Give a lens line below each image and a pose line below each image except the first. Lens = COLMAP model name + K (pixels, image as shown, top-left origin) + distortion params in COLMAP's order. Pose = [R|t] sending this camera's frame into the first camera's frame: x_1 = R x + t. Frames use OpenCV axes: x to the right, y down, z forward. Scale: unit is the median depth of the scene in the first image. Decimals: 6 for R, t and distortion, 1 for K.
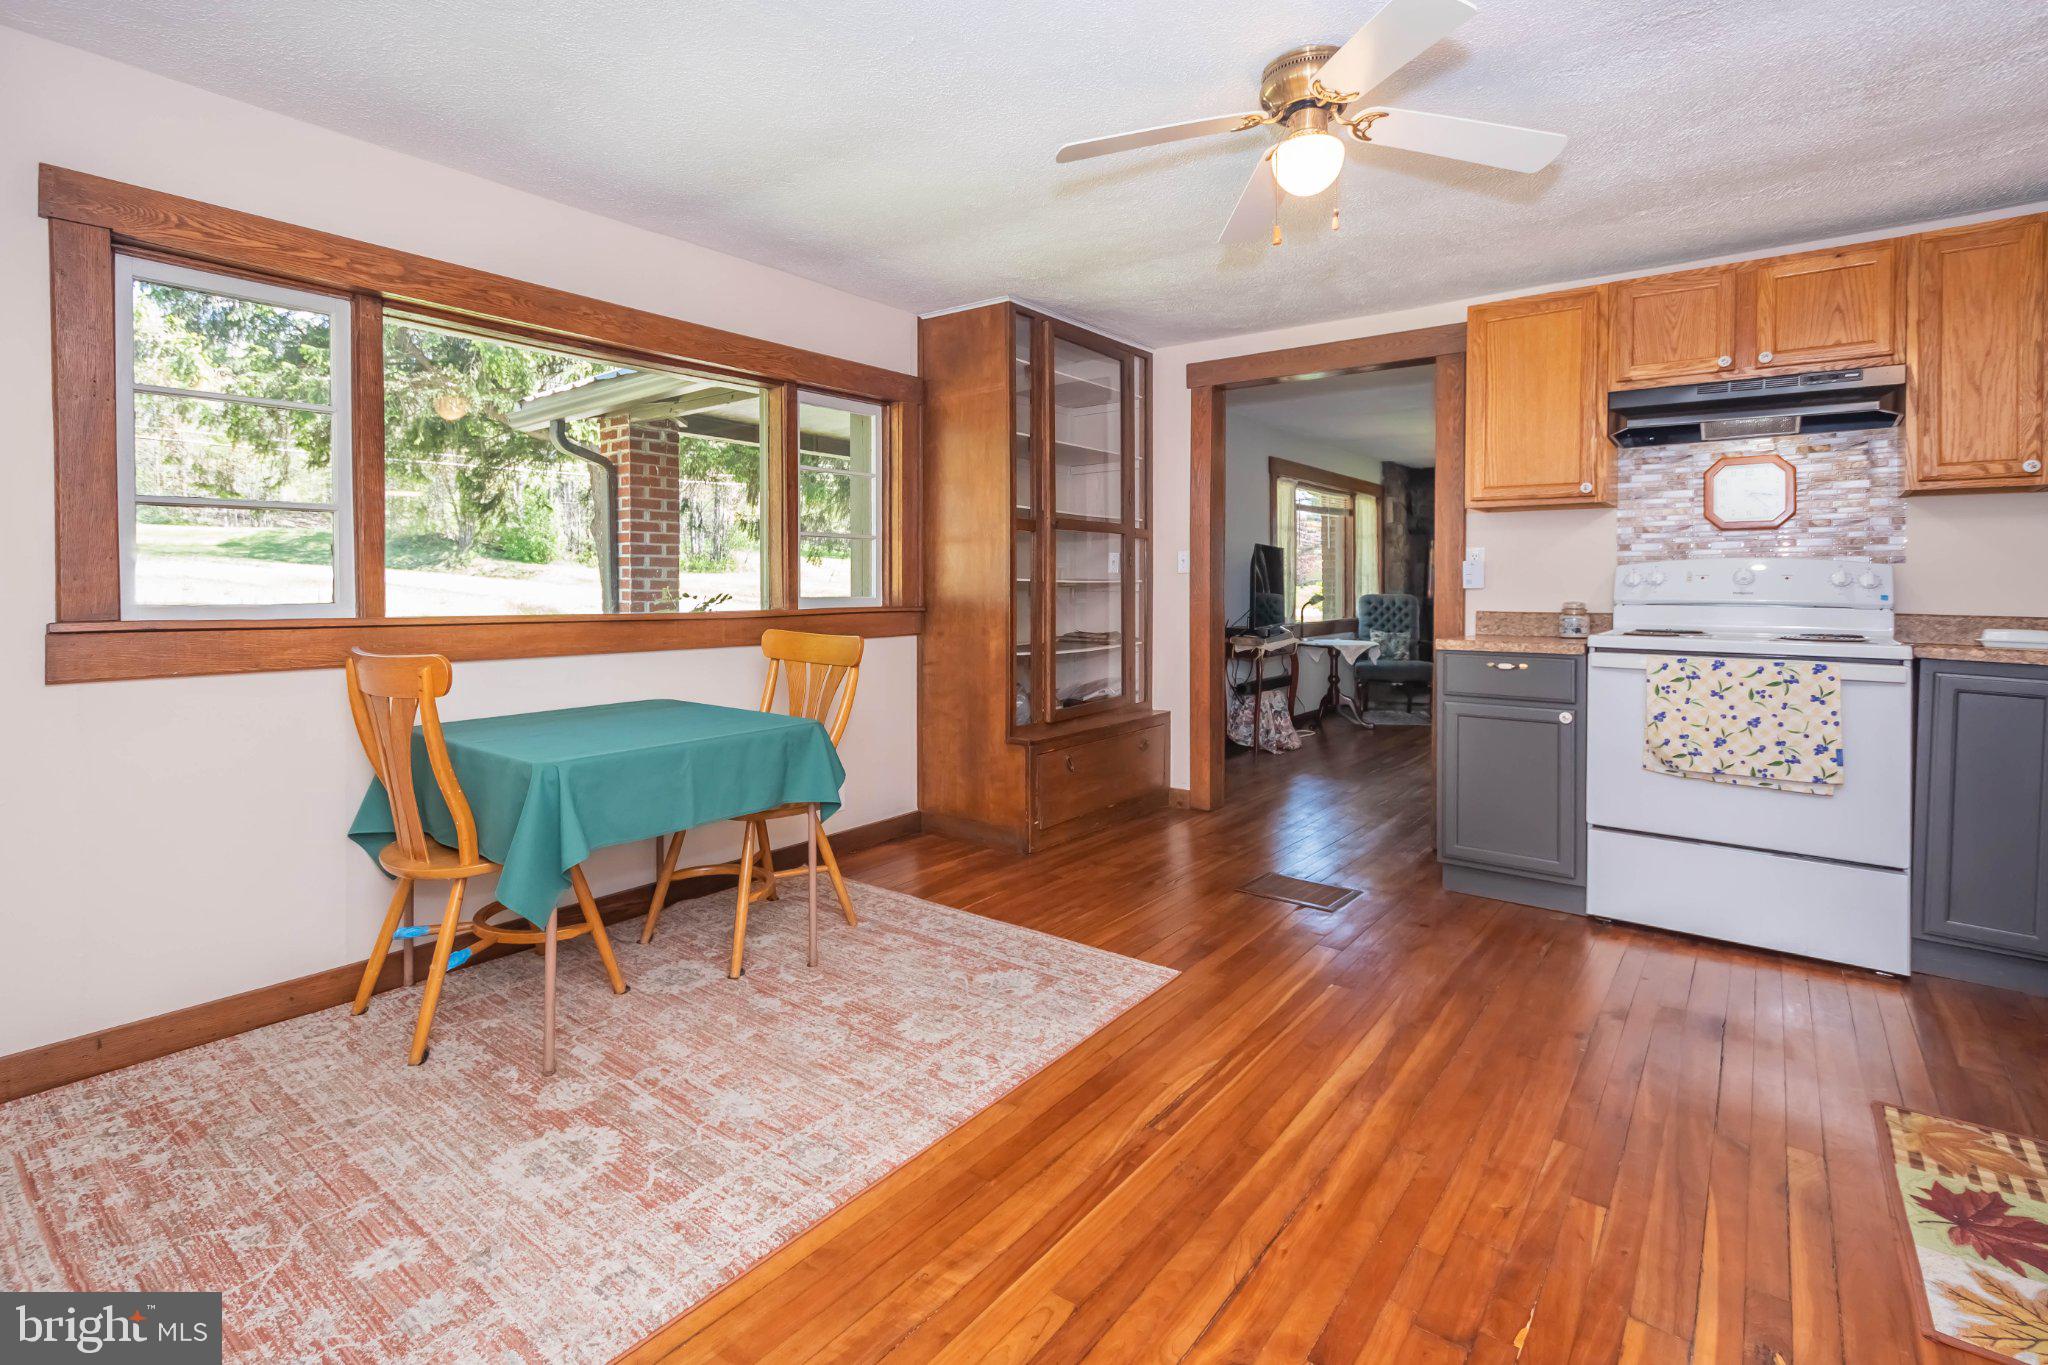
lens RADIAL K [[1062.0, 0, 1033.0], [0, 1062.0, 579.5], [0, 0, 1]] dist [0.000262, 0.001664]
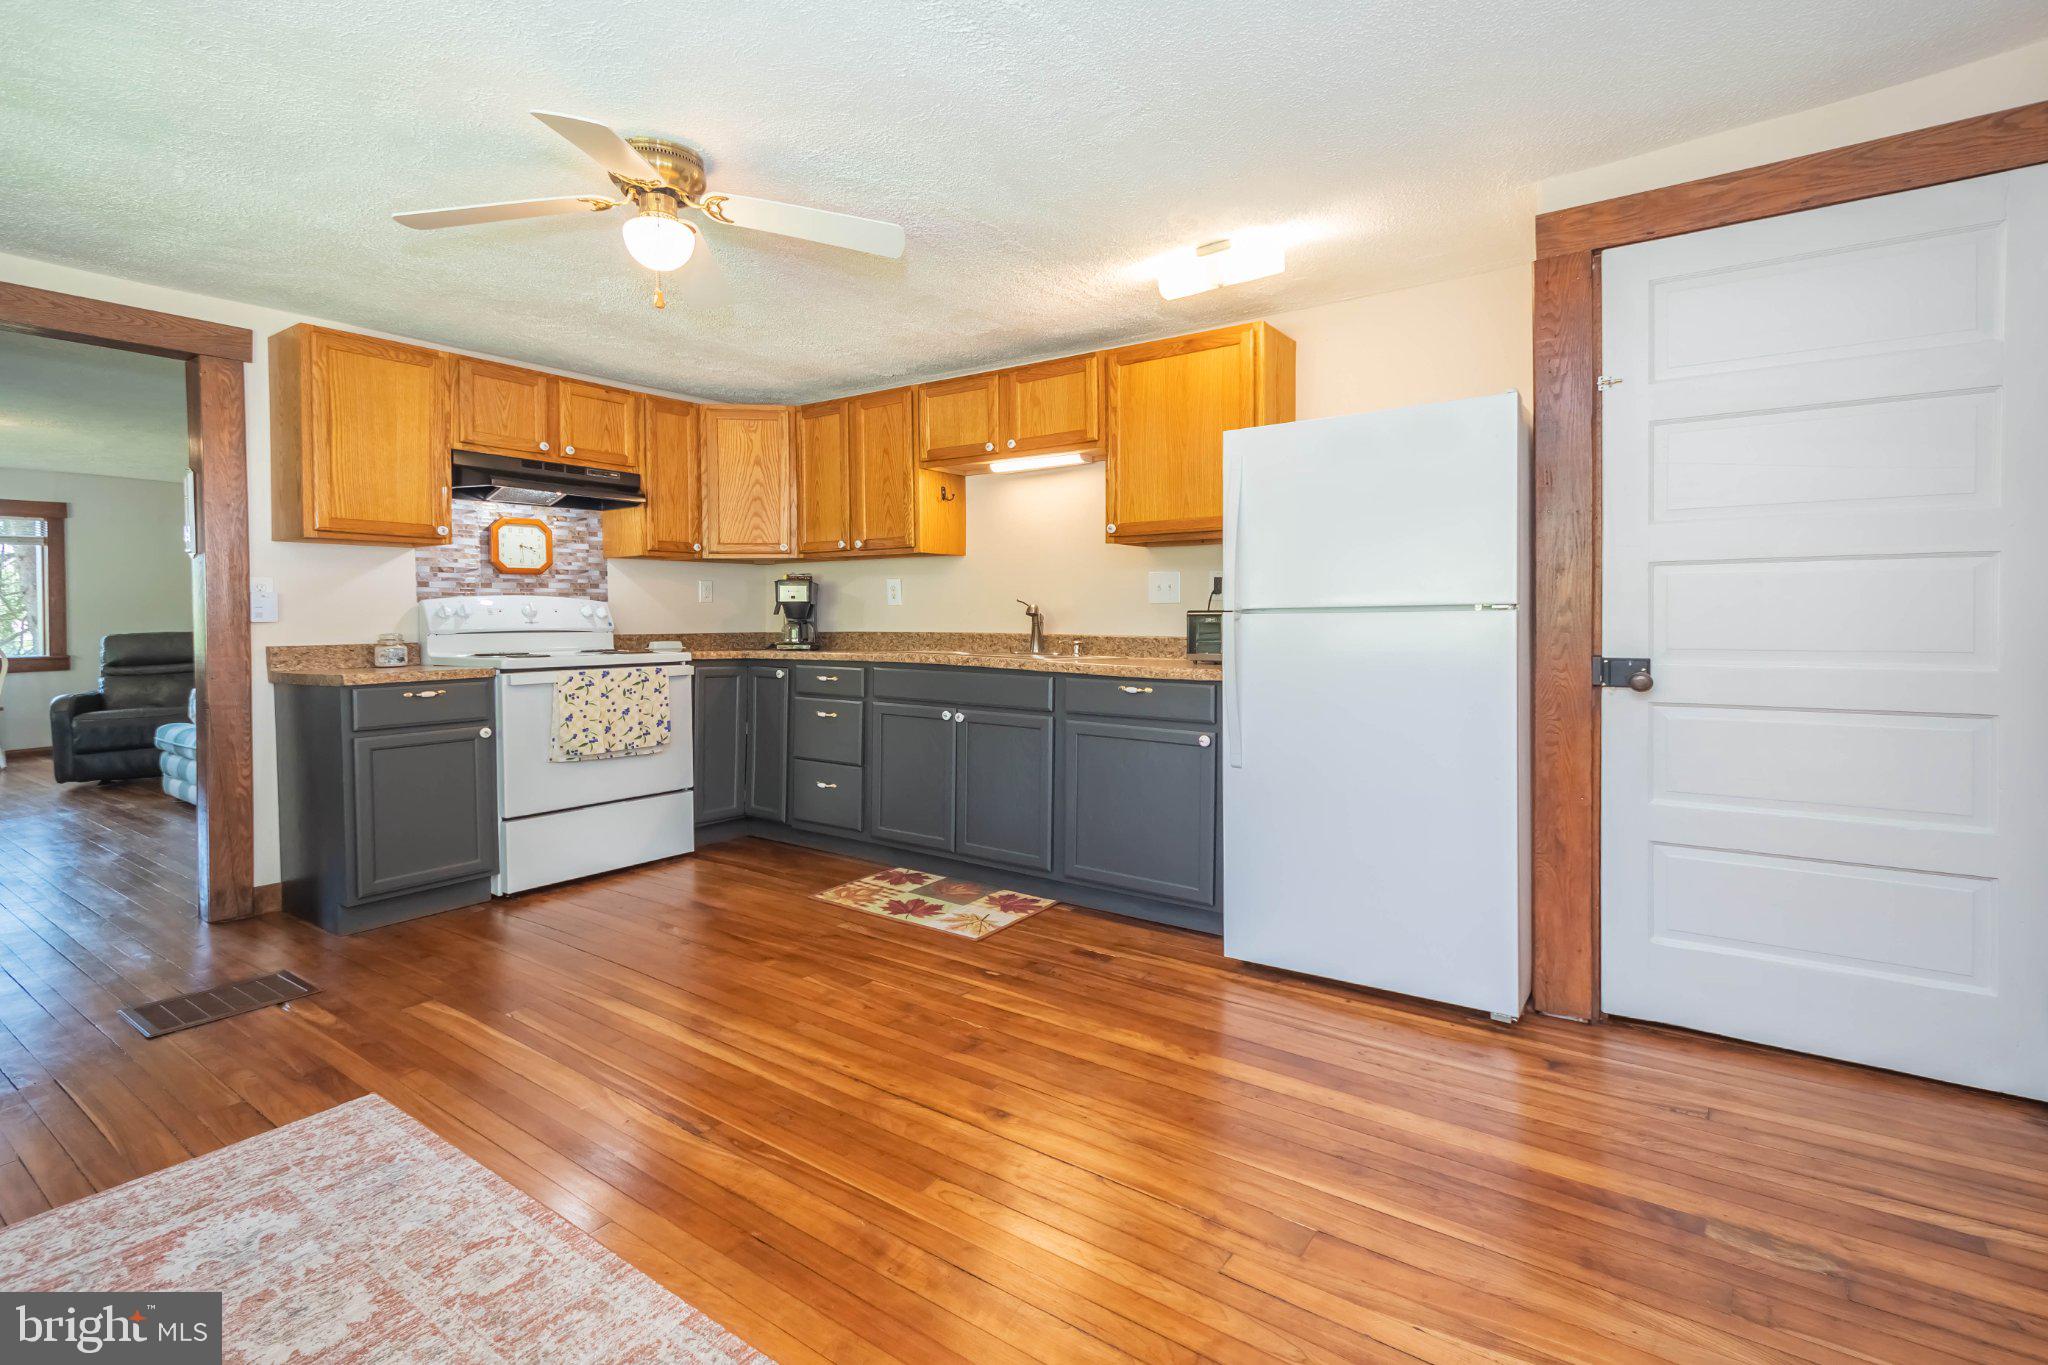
lens RADIAL K [[923.6, 0, 1032.5], [0, 923.6, 625.1], [0, 0, 1]] dist [-0.001798, -0.000745]
pose [[-0.086546, -0.013795, 0.996152, -0.613935], [0.002234, 0.999899, 0.014041, 0.001308], [-0.996245, 0.003441, -0.086507, 0.564822]]
